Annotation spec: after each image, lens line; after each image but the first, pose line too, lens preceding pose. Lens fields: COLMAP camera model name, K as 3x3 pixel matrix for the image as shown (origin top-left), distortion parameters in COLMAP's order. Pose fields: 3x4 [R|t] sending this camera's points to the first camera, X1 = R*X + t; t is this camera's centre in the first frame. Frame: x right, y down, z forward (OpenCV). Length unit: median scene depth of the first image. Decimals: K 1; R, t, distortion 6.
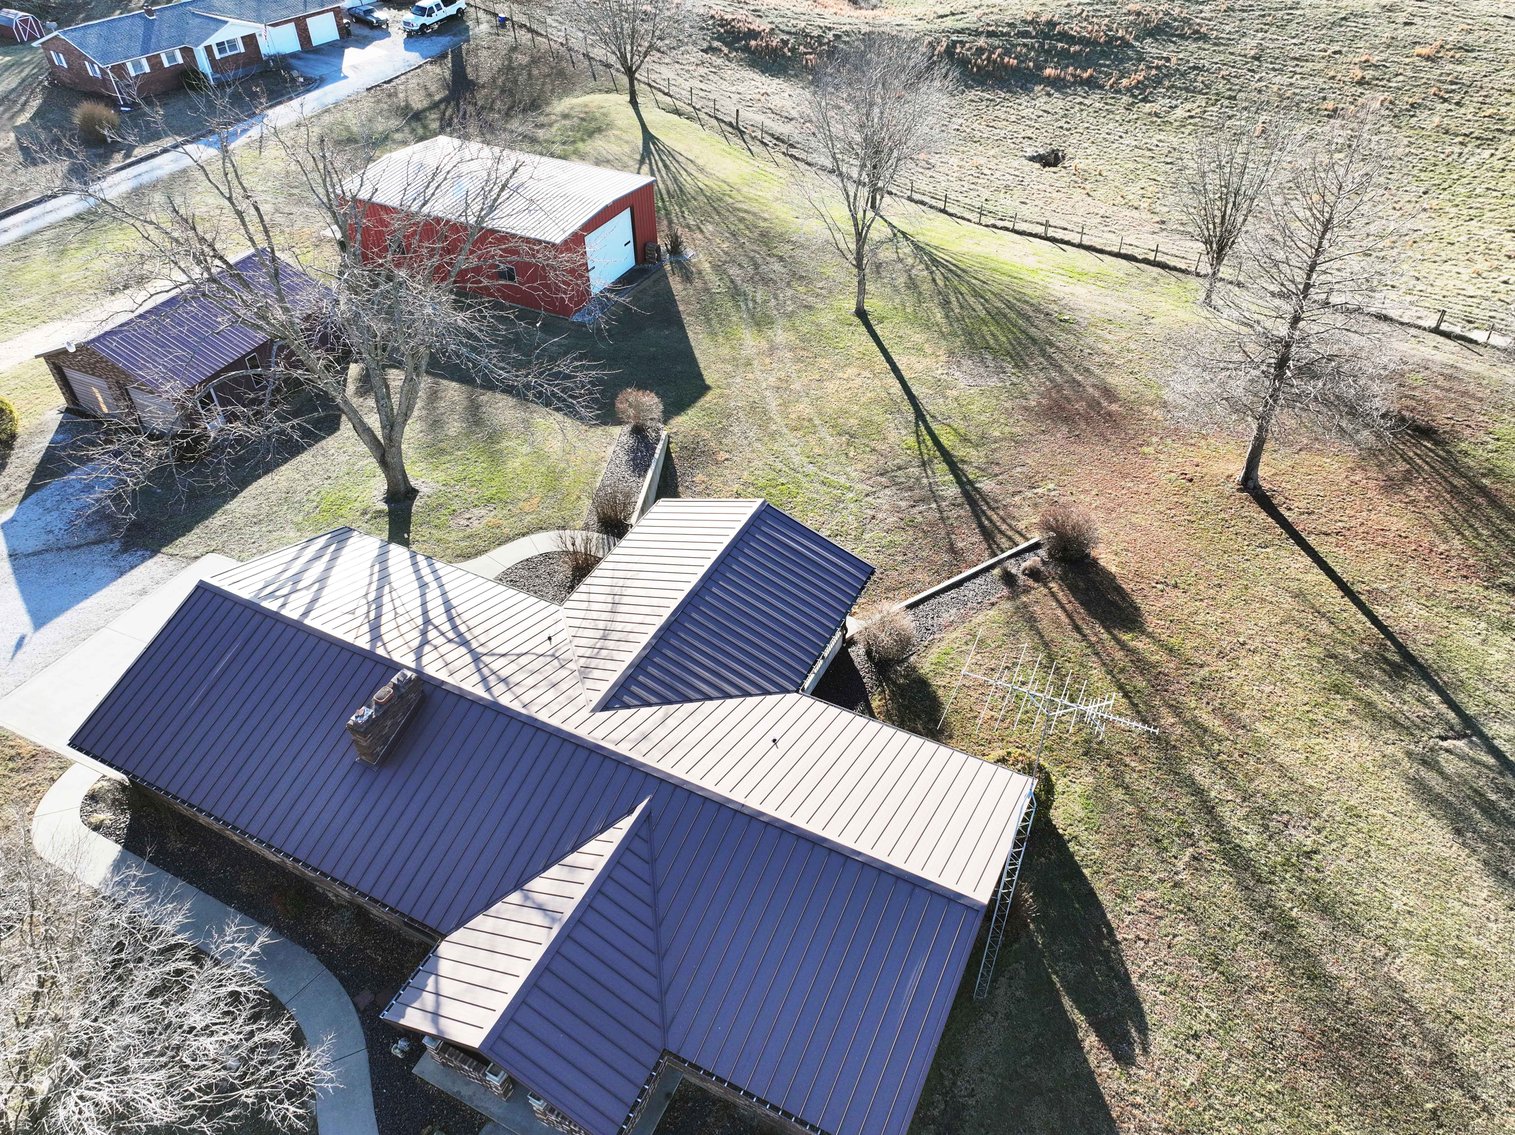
lens RADIAL K [[1064.6, 0, 762.3], [0, 1064.6, 567.0], [0, 0, 1]] dist [-0.002966, 0.020312]
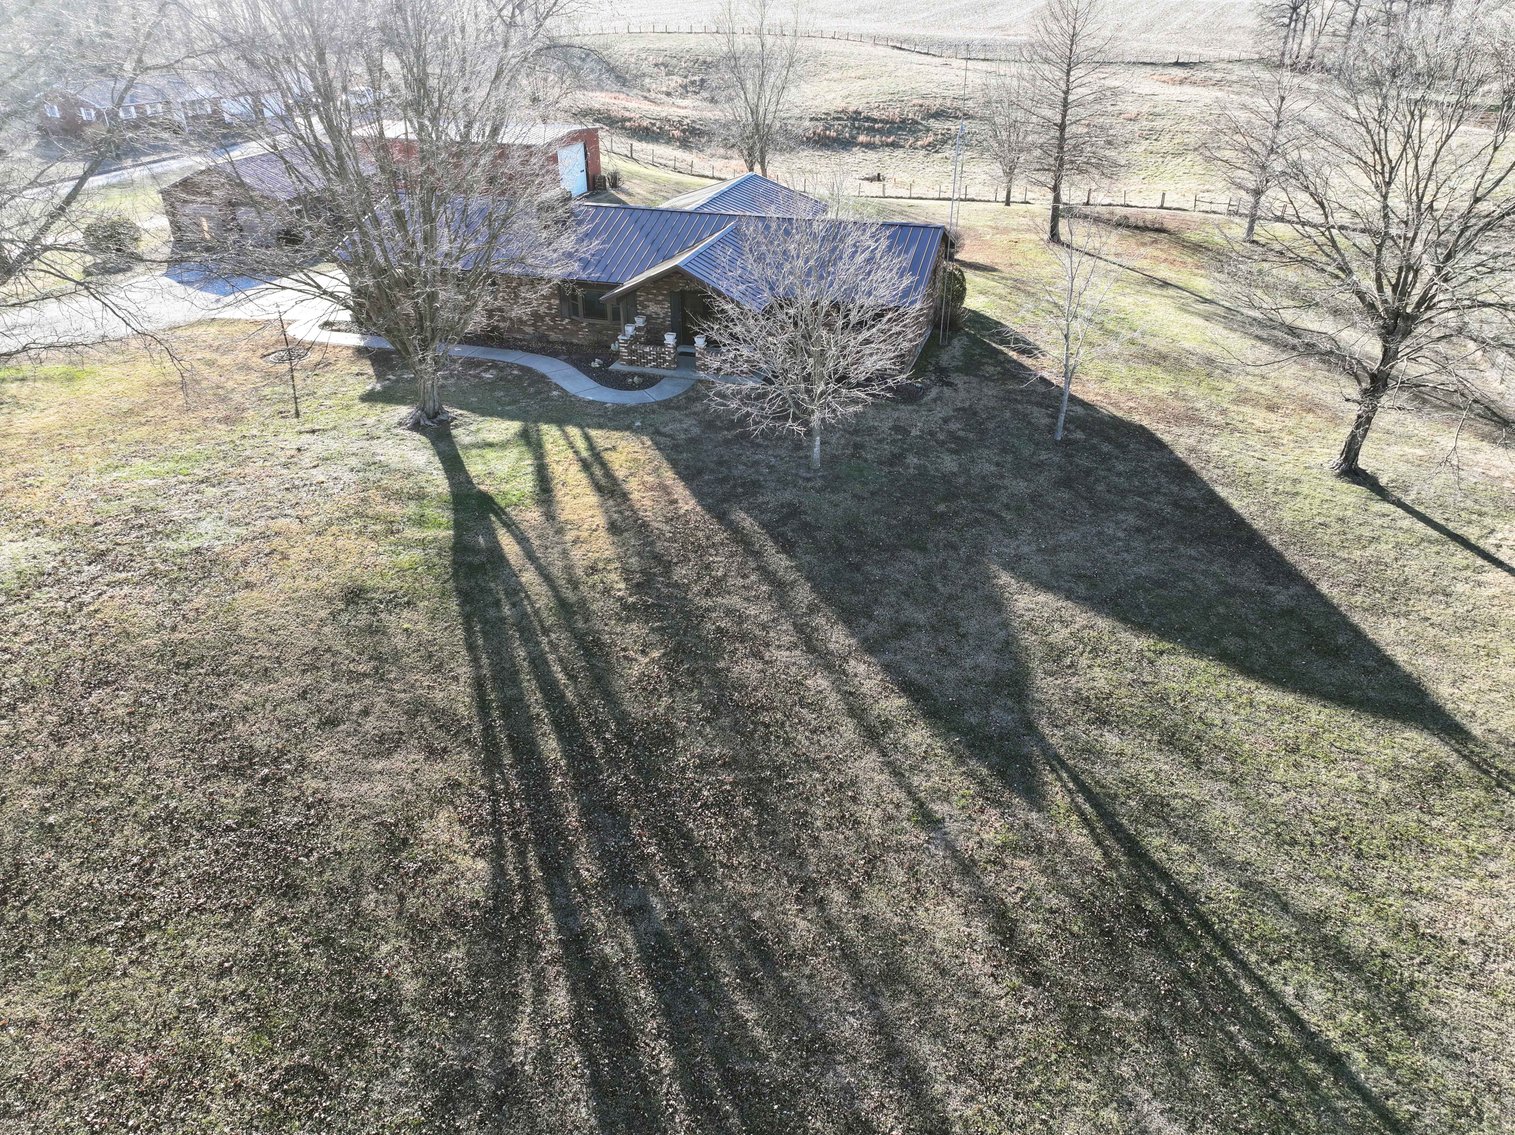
lens RADIAL K [[1064.6, 0, 761.5], [0, 1064.6, 570.8], [0, 0, 1]] dist [-0.002966, 0.020312]
pose [[0.984228, -0.080518, 0.157522, -0.165809], [0.109615, 0.976459, -0.185774, 0.474730], [-0.138856, 0.200110, 0.969884, -0.220126]]
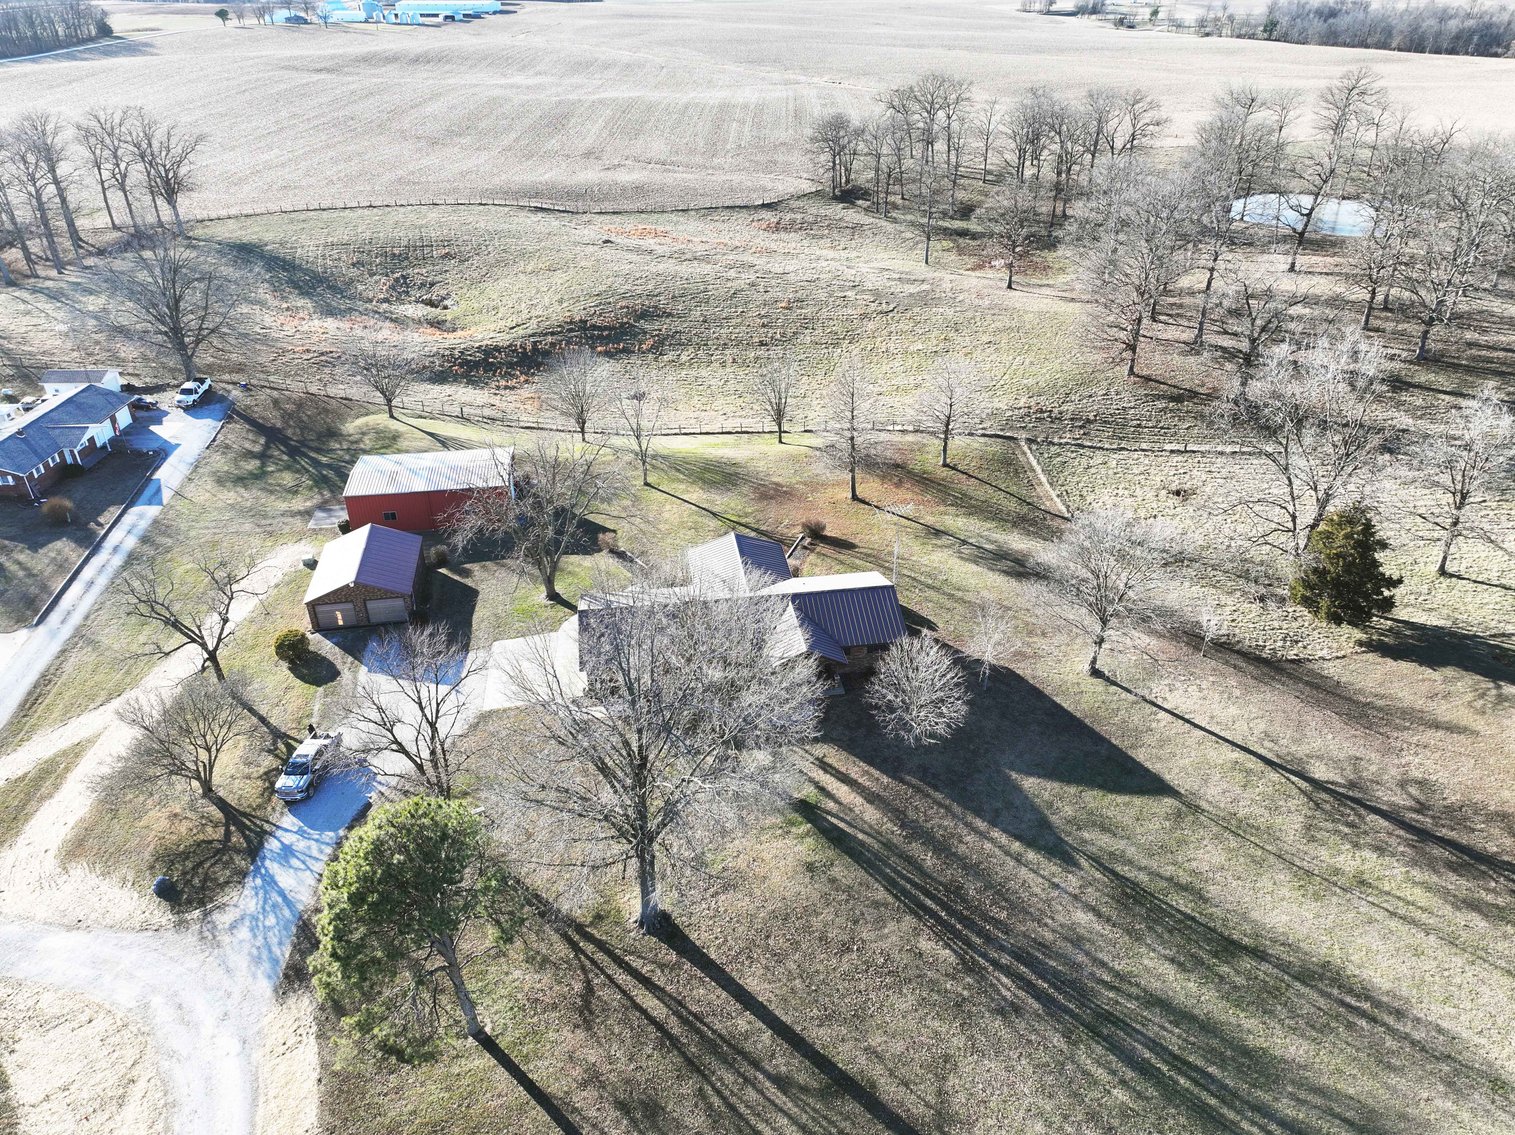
lens RADIAL K [[1064.6, 0, 765.2], [0, 1064.6, 567.9], [0, 0, 1]] dist [-0.002966, 0.020312]
pose [[0.819602, -0.281743, 0.498872, -0.768032], [0.377128, 0.920795, -0.099559, 0.186532], [-0.431309, 0.269737, 0.860938, -0.761677]]
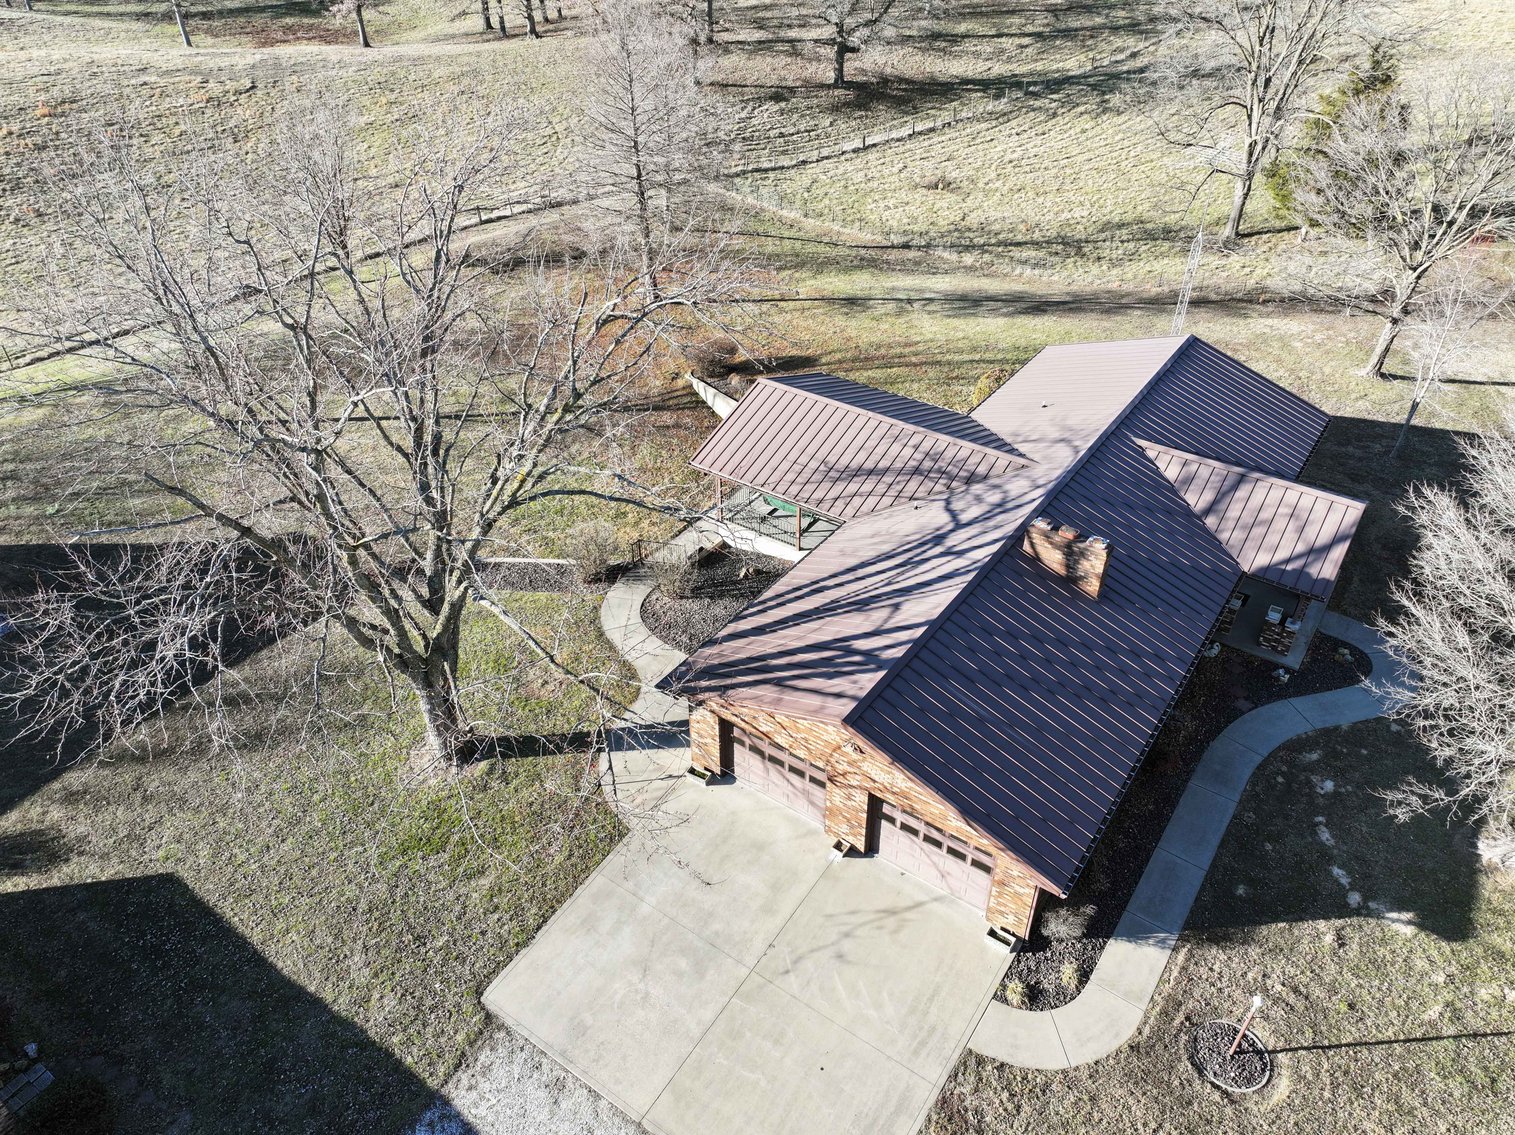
lens RADIAL K [[1064.6, 0, 762.7], [0, 1064.6, 560.5], [0, 0, 1]] dist [-0.002966, 0.020312]
pose [[0.145677, -0.572686, 0.806727, -0.581088], [0.651012, 0.669498, 0.357710, -0.194122], [-0.744958, 0.473078, 0.470356, 0.362741]]
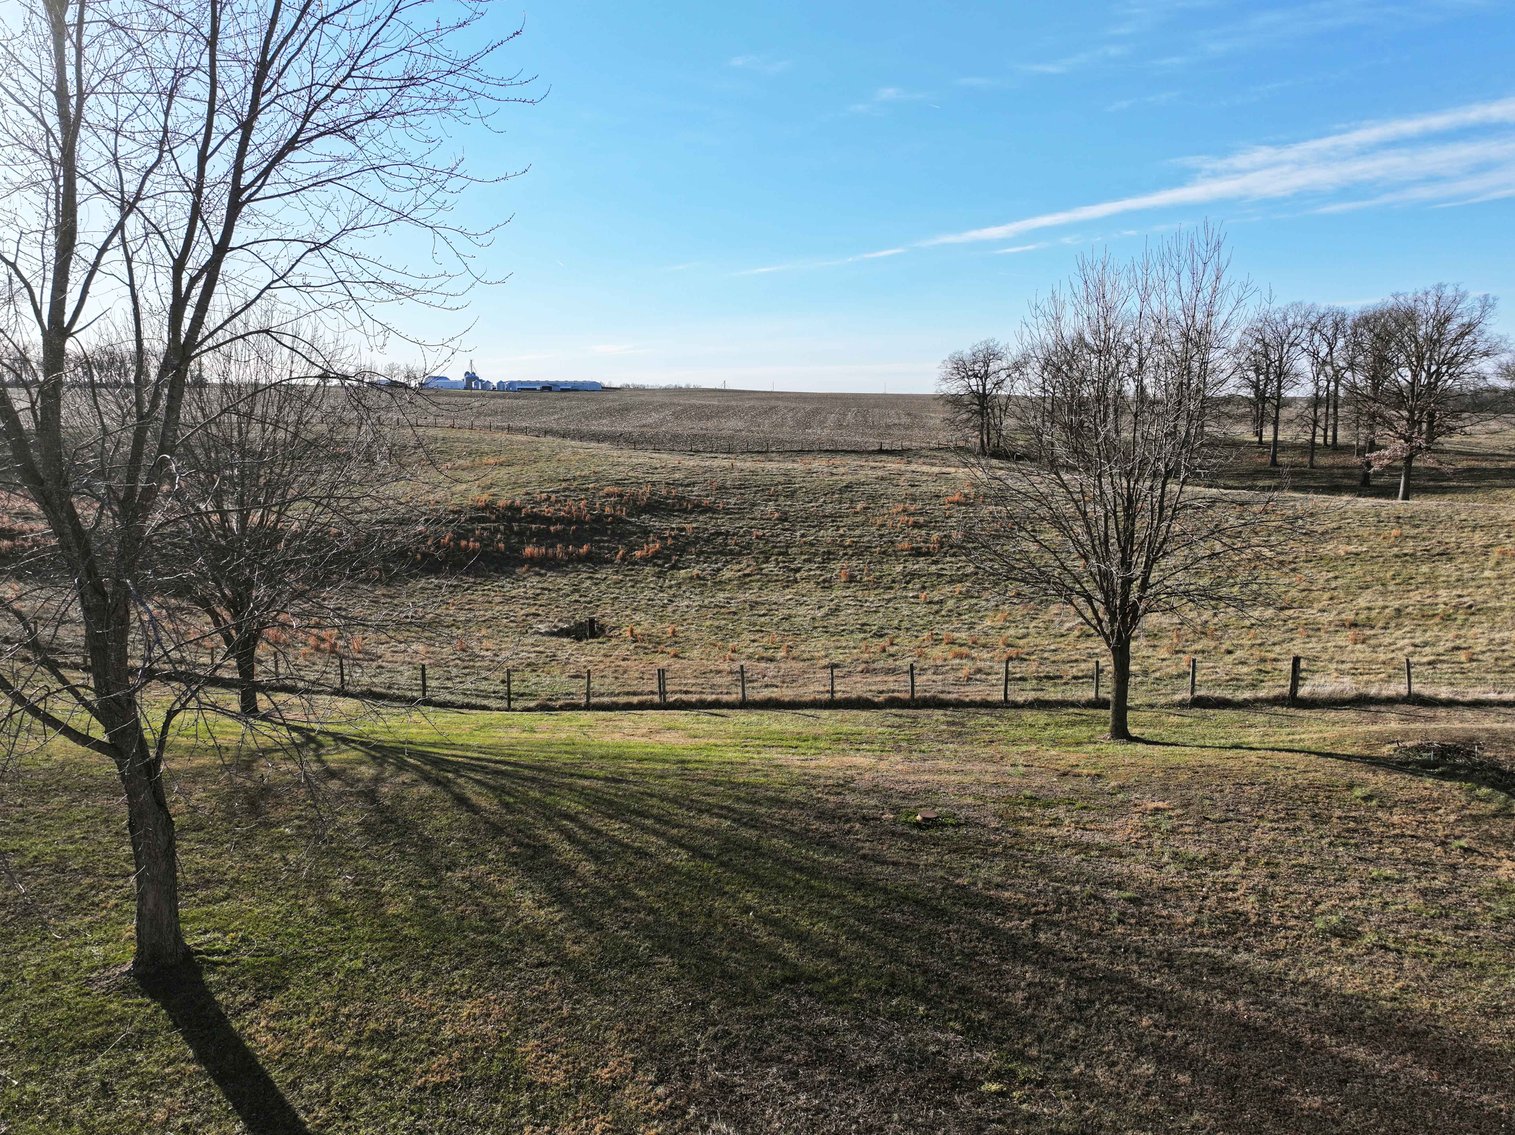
lens RADIAL K [[1064.6, 0, 771.9], [0, 1064.6, 570.7], [0, 0, 1]] dist [-0.002966, 0.020312]
pose [[0.860076, -0.067683, 0.505656, 0.096090], [0.325274, 0.836322, -0.441320, -0.175732], [-0.393021, 0.544045, 0.741316, 0.767055]]
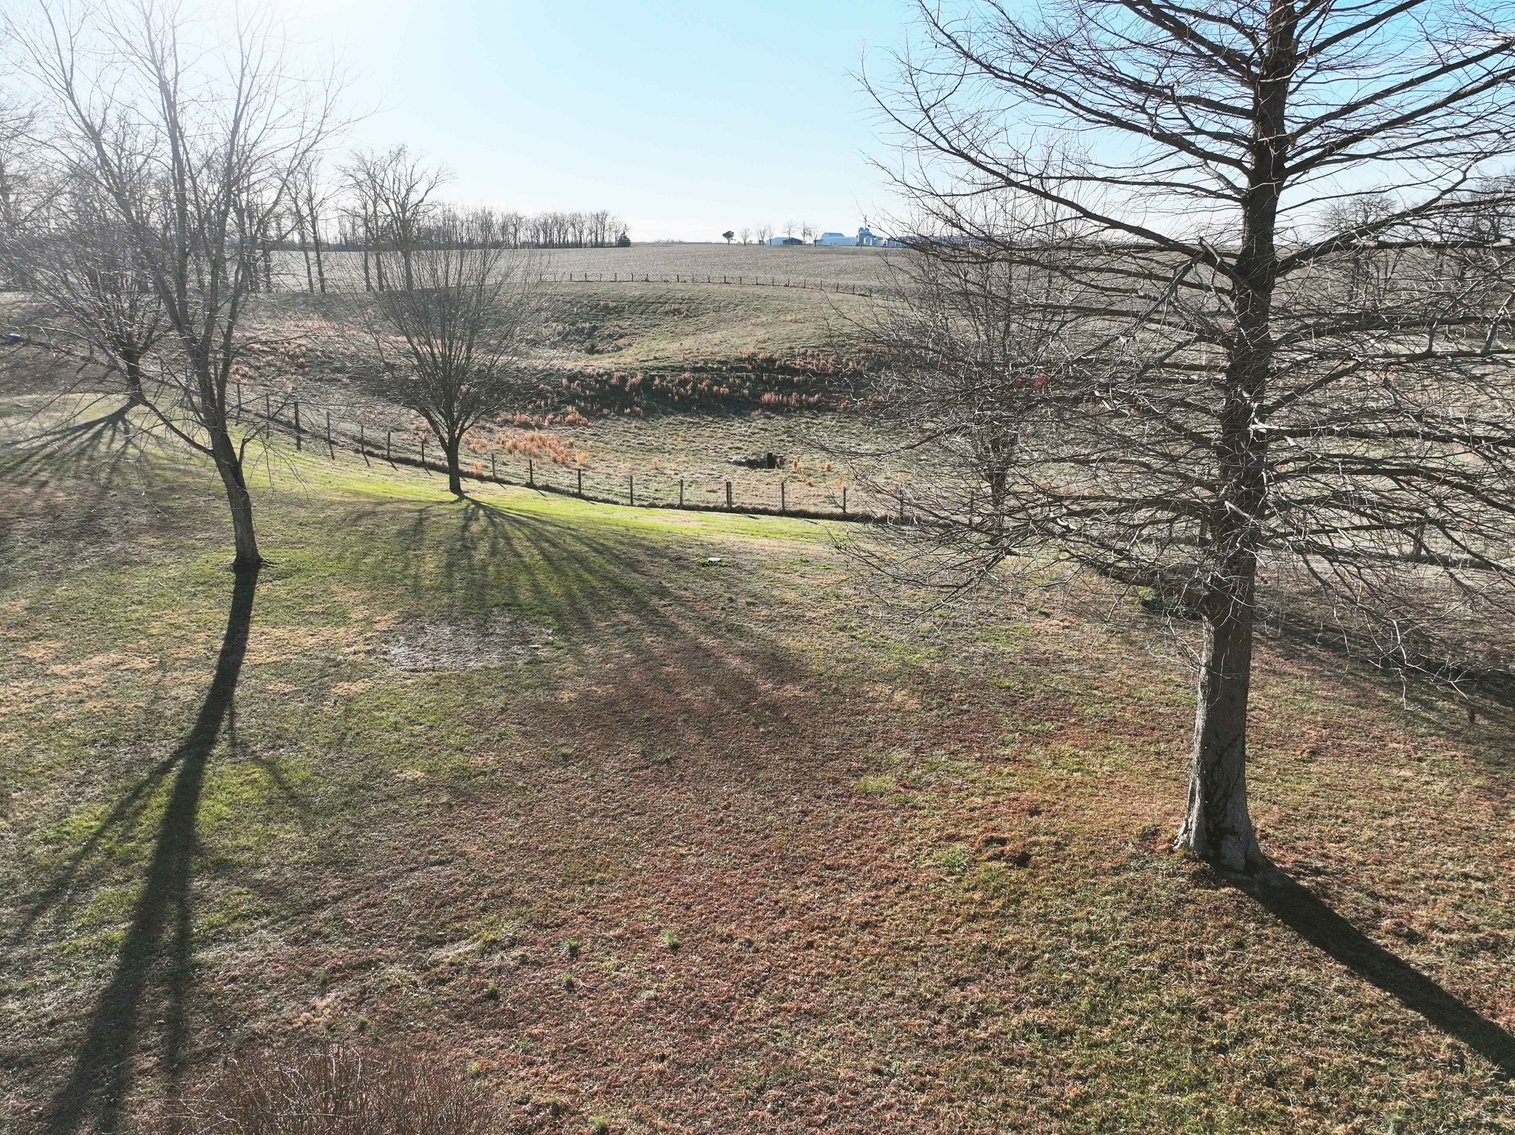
lens RADIAL K [[1064.6, 0, 766.9], [0, 1064.6, 580.4], [0, 0, 1]] dist [-0.002966, 0.020312]
pose [[0.986545, -0.042350, 0.157908, 0.239638], [0.103087, 0.910798, -0.399774, -0.035660], [-0.126891, 0.410674, 0.902910, 0.589447]]
